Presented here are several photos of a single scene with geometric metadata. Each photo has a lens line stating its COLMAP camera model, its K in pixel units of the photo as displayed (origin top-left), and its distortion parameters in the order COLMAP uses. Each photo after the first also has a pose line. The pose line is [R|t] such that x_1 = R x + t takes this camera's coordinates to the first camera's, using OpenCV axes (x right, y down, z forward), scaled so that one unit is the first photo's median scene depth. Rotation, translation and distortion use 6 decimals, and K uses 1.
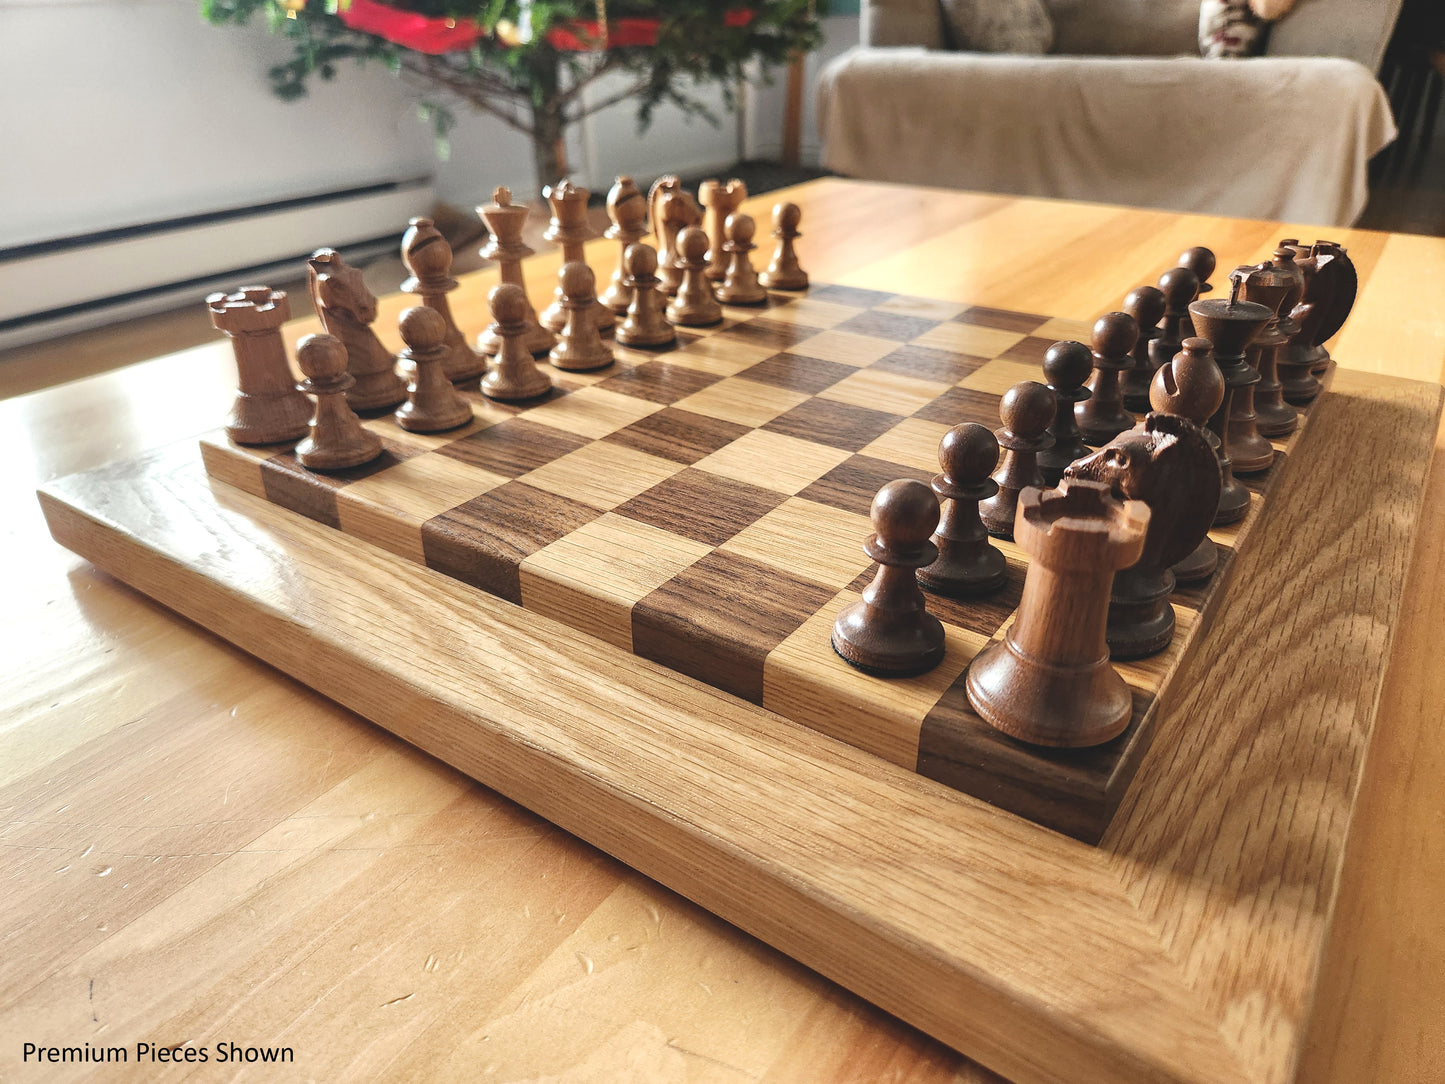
lens RADIAL K [[1022.1, 0, 706.9], [0, 1022.1, 530.6], [0, 0, 1]] dist [0.020736, -0.029950]
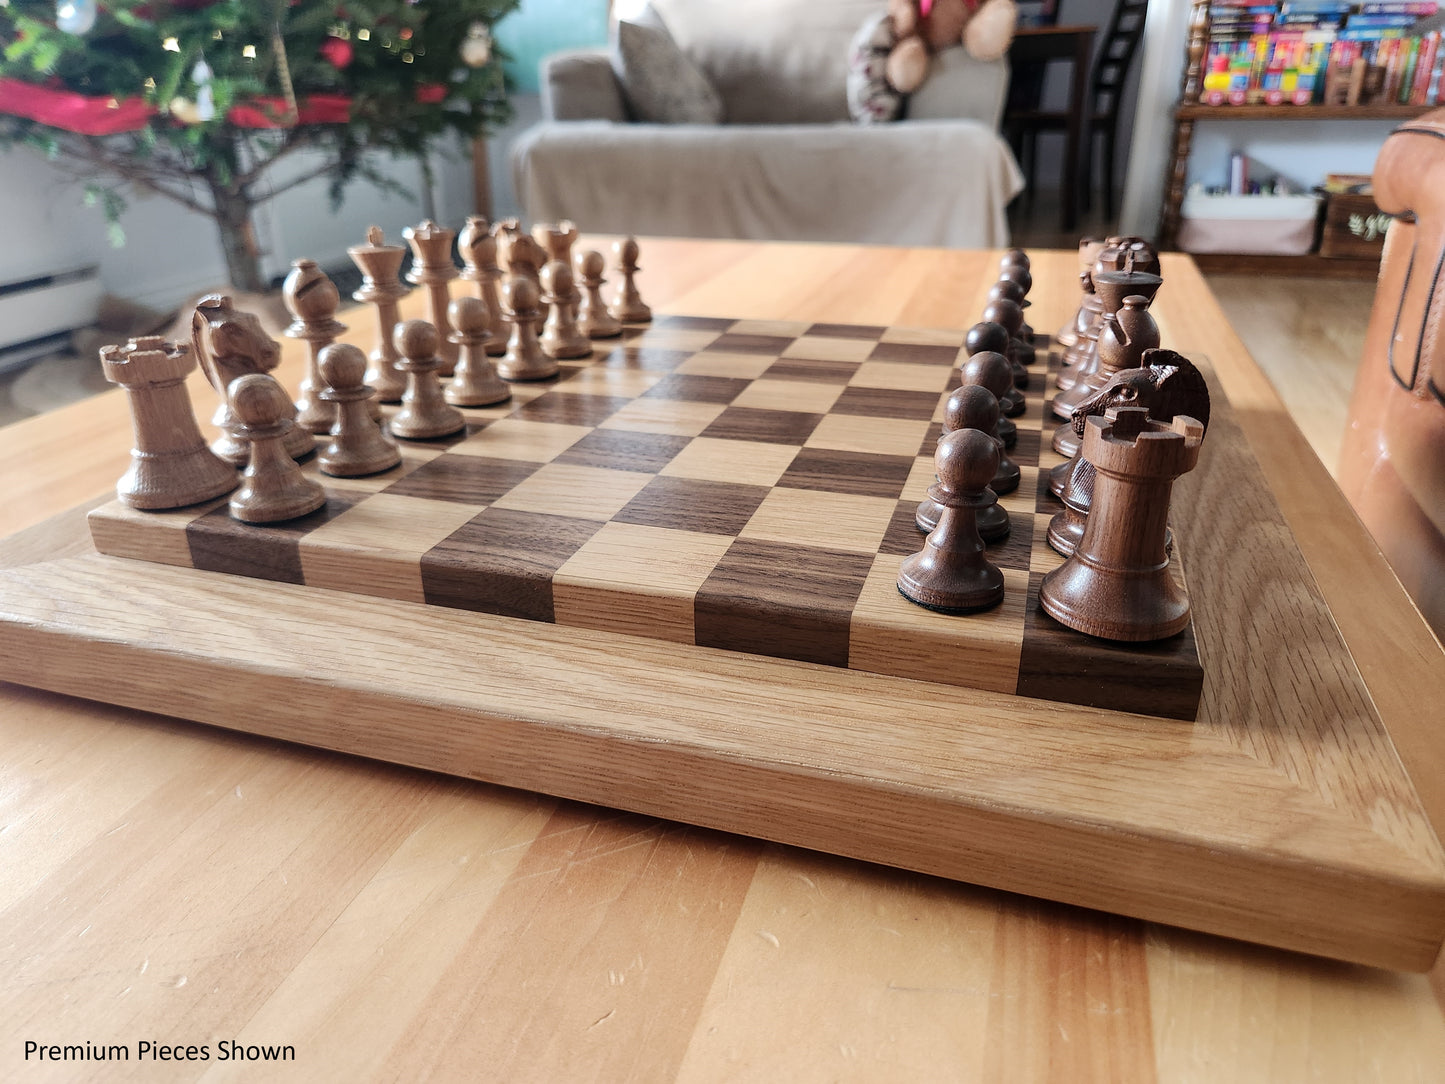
lens RADIAL K [[1022.1, 0, 702.7], [0, 1022.1, 529.9], [0, 0, 1]] dist [0.020736, -0.029950]
pose [[0.953186, -0.125302, 0.275201, -0.259035], [0.144093, 0.988346, -0.049077, 0.046973], [-0.265845, 0.086435, 0.960133, 0.024124]]
